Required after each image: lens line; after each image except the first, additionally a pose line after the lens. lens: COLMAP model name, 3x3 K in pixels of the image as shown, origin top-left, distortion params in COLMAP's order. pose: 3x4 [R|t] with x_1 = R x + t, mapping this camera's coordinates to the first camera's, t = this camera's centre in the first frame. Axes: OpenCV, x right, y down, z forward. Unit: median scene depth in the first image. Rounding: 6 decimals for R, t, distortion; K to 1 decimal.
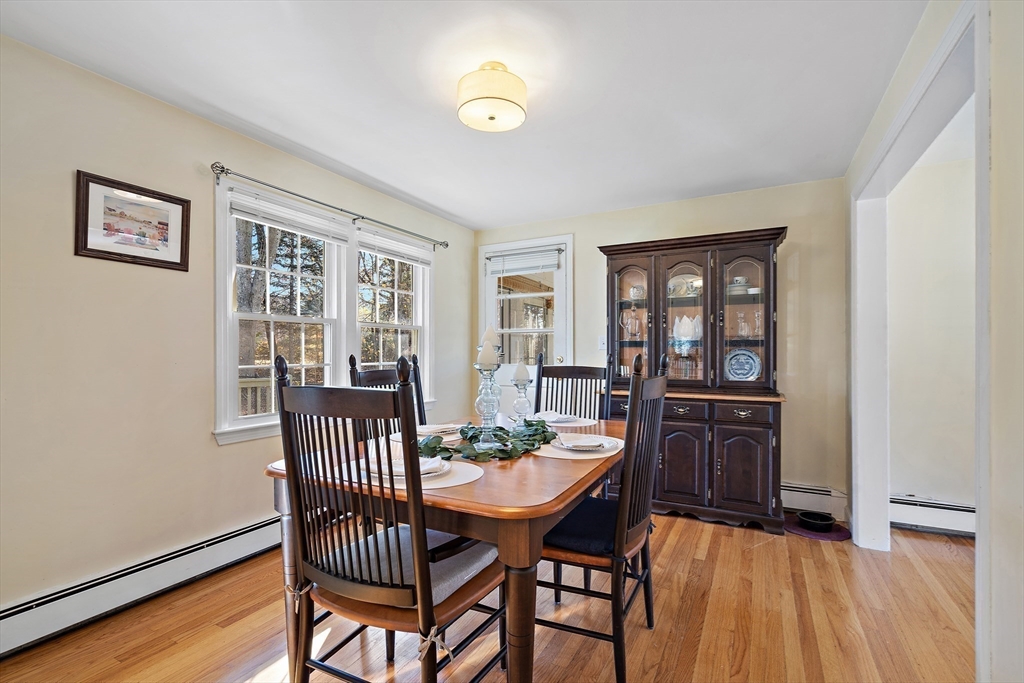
lens RADIAL K [[470.1, 0, 513.2], [0, 470.1, 351.3], [0, 0, 1]] dist [-0.005017, 0.000271]
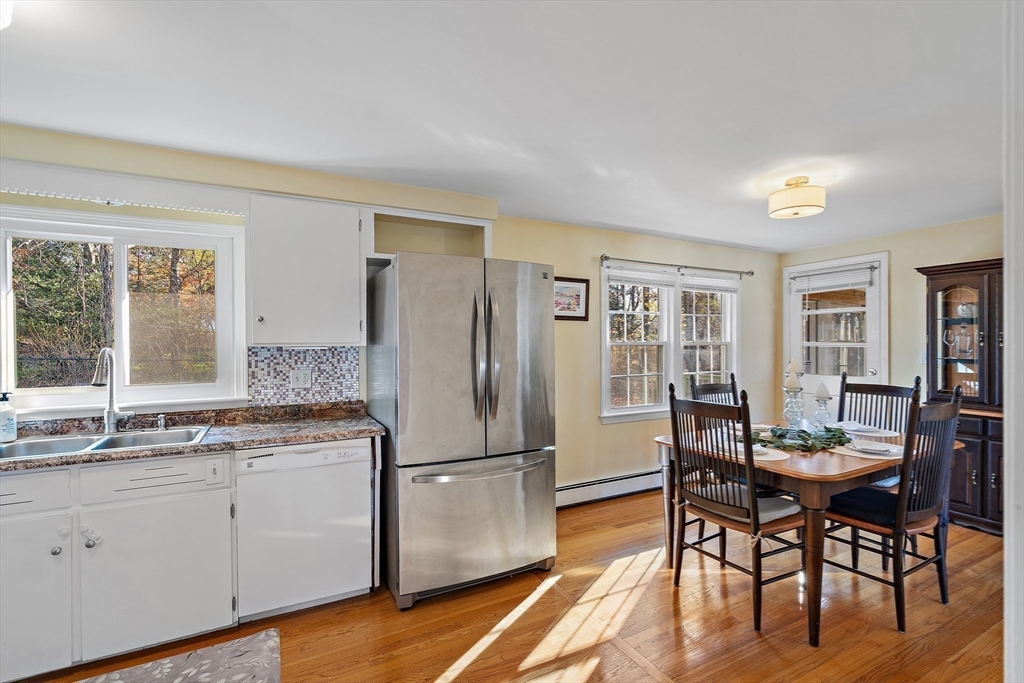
lens RADIAL K [[470.1, 0, 507.2], [0, 470.1, 343.9], [0, 0, 1]] dist [-0.005017, 0.000271]
pose [[0.825211, -0.000870, -0.564824, 0.031623], [0.002919, 0.999992, 0.002724, -0.094299], [0.564817, -0.003897, 0.825207, -0.596844]]
